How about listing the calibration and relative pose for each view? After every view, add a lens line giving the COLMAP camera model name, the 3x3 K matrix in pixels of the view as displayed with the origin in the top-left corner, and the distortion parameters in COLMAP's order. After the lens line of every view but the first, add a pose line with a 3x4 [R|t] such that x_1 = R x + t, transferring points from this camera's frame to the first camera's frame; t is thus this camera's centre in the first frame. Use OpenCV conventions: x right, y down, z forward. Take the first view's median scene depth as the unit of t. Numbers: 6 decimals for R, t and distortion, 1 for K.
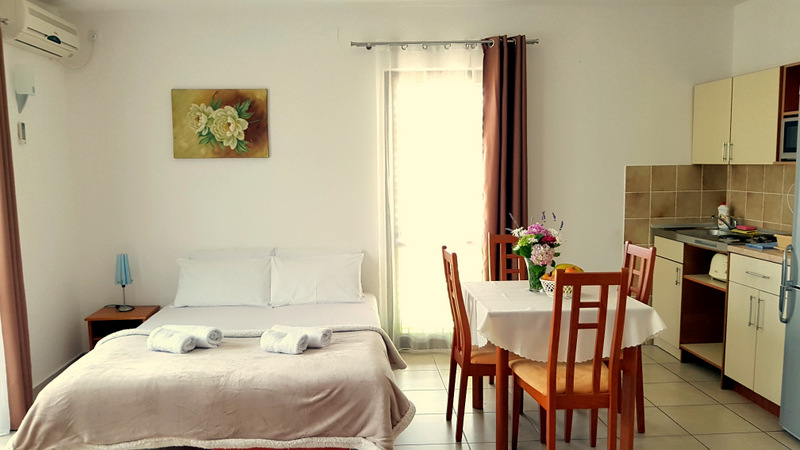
lens RADIAL K [[634.0, 0, 374.4], [0, 634.0, 221.4], [0, 0, 1]] dist [0.023166, -0.048779]
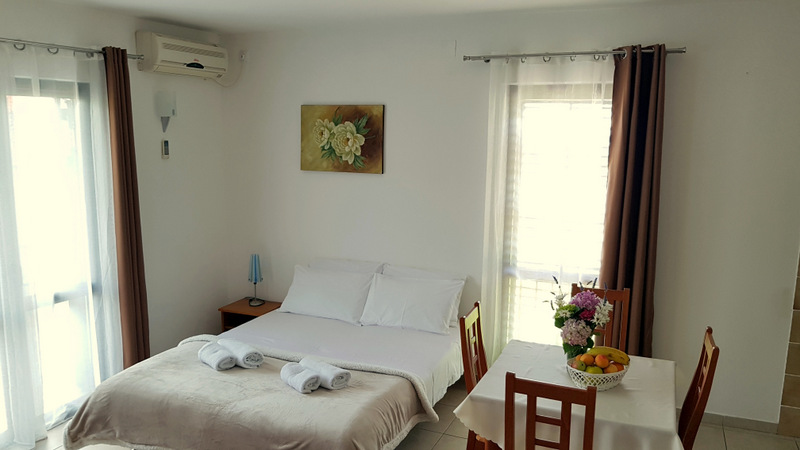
lens RADIAL K [[634.0, 0, 386.9], [0, 634.0, 220.6], [0, 0, 1]] dist [0.023166, -0.048779]
pose [[0.900280, 0.087634, -0.426400, 0.279737], [-0.063145, 0.995457, 0.071266, -0.101385], [0.430708, -0.037235, 0.901723, 0.100836]]
